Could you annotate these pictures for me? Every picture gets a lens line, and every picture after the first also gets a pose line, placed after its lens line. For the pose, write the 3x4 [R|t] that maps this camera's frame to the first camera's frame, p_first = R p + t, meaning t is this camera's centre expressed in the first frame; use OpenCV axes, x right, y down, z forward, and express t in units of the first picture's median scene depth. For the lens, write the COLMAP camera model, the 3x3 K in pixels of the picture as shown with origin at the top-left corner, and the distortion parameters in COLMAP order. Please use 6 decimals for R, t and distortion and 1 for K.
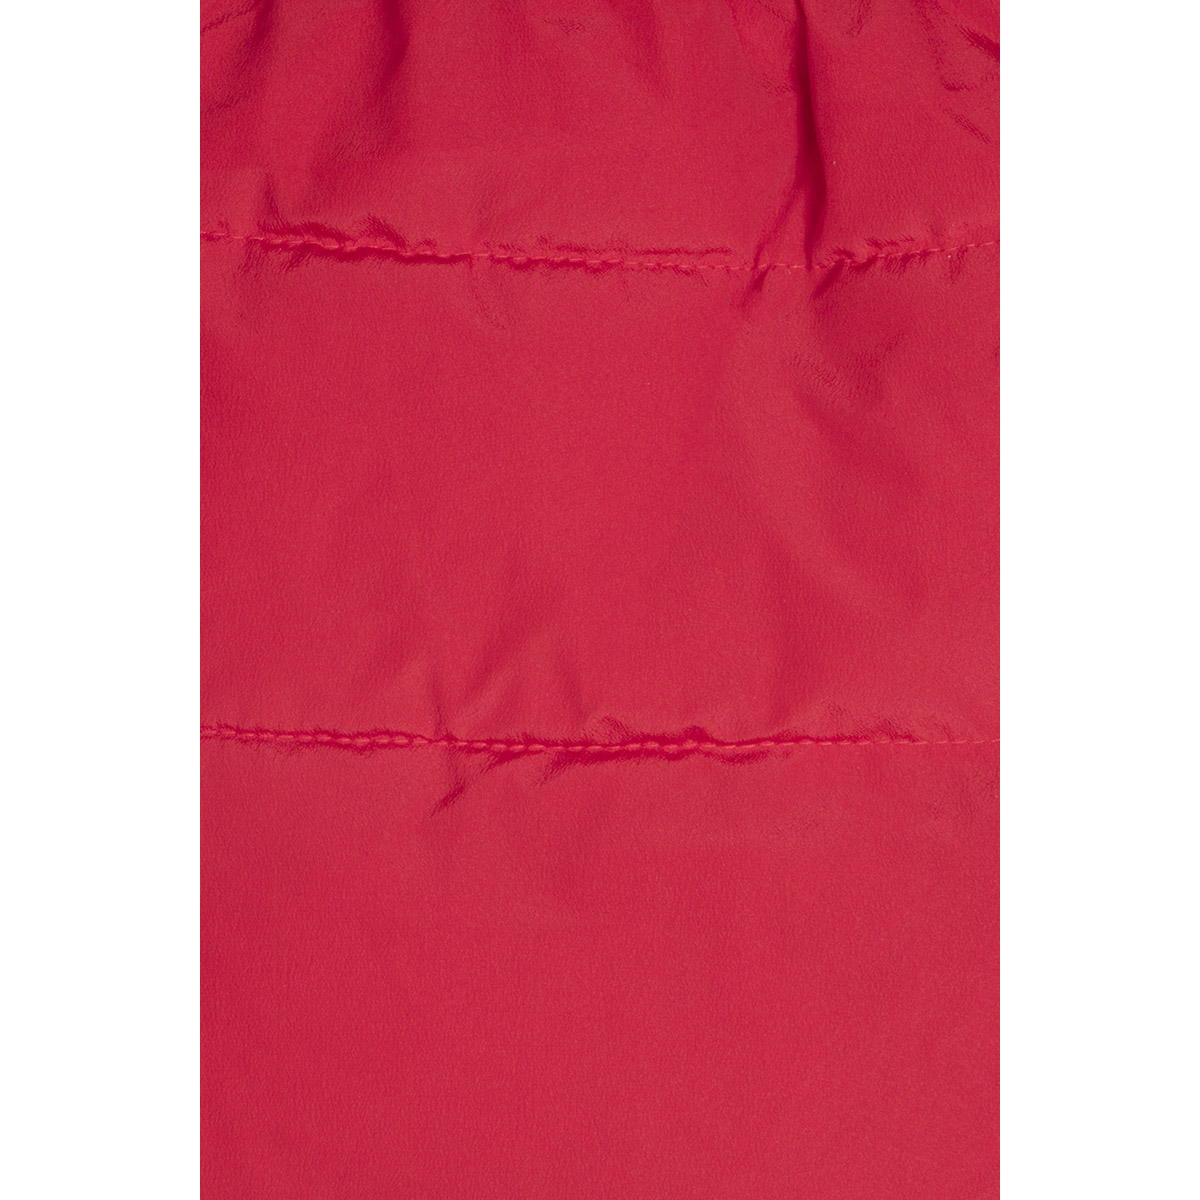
lens RADIAL K [[5300.1, 0, 599.7], [0, 5300.1, 600.1], [0, 0, 1]] dist [-0.064910, 0.000000]
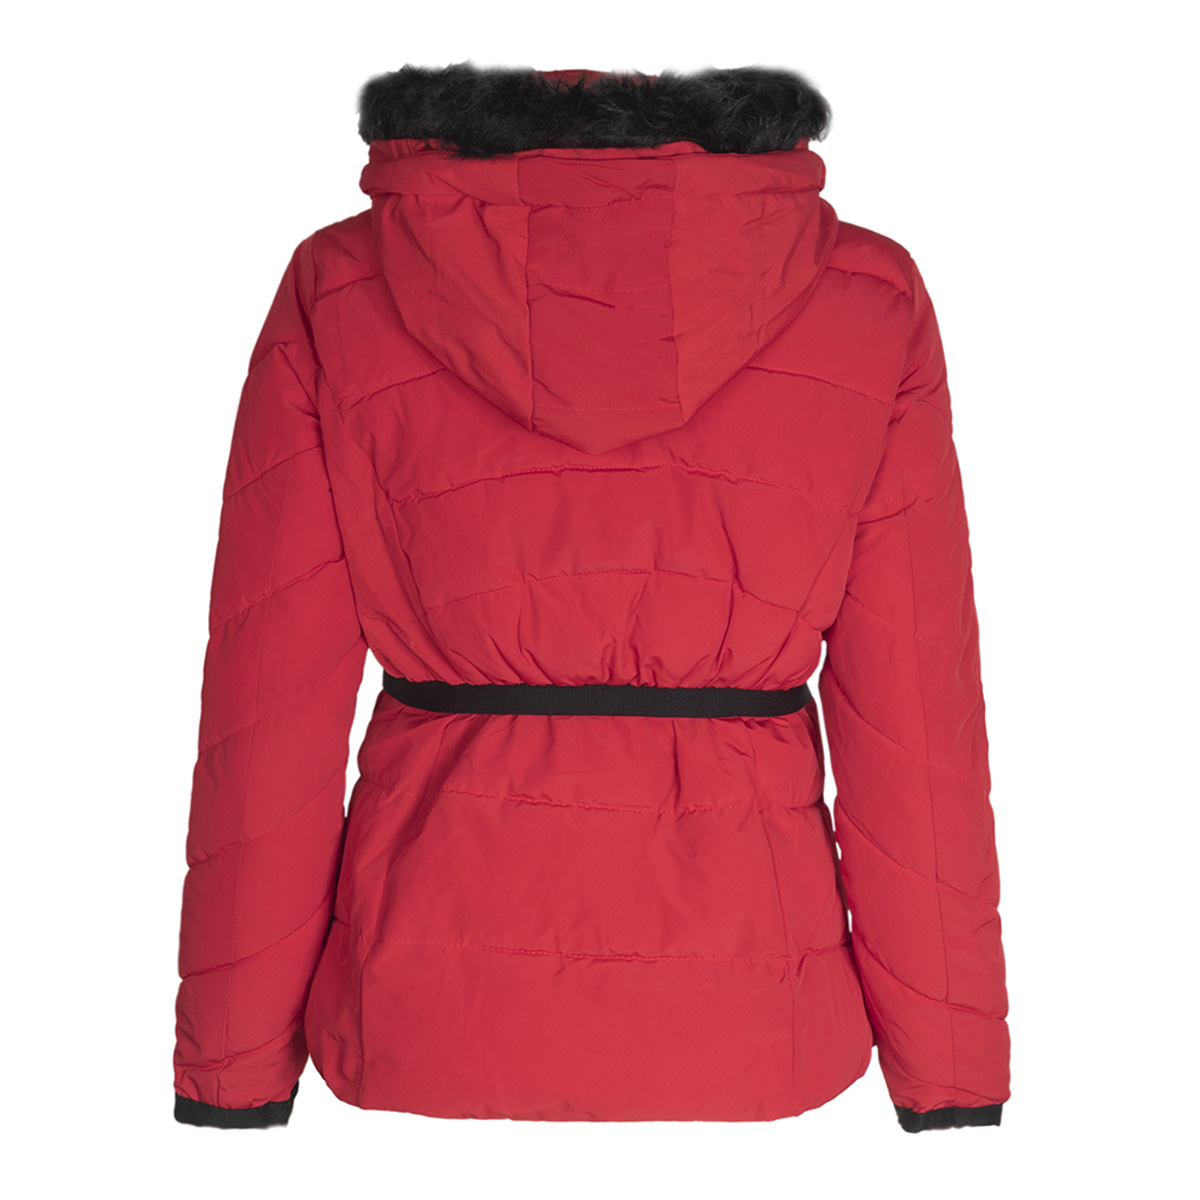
lens RADIAL K [[3975.3, 0, 599.2], [0, 3975.3, 600.6], [0, 0, 1]] dist [0.068748, 0.000000]
pose [[0.999261, 0.035569, 0.014554, -0.047844], [-0.033649, 0.992706, -0.115770, 0.093229], [-0.018566, 0.115195, 0.993169, -1.453606]]
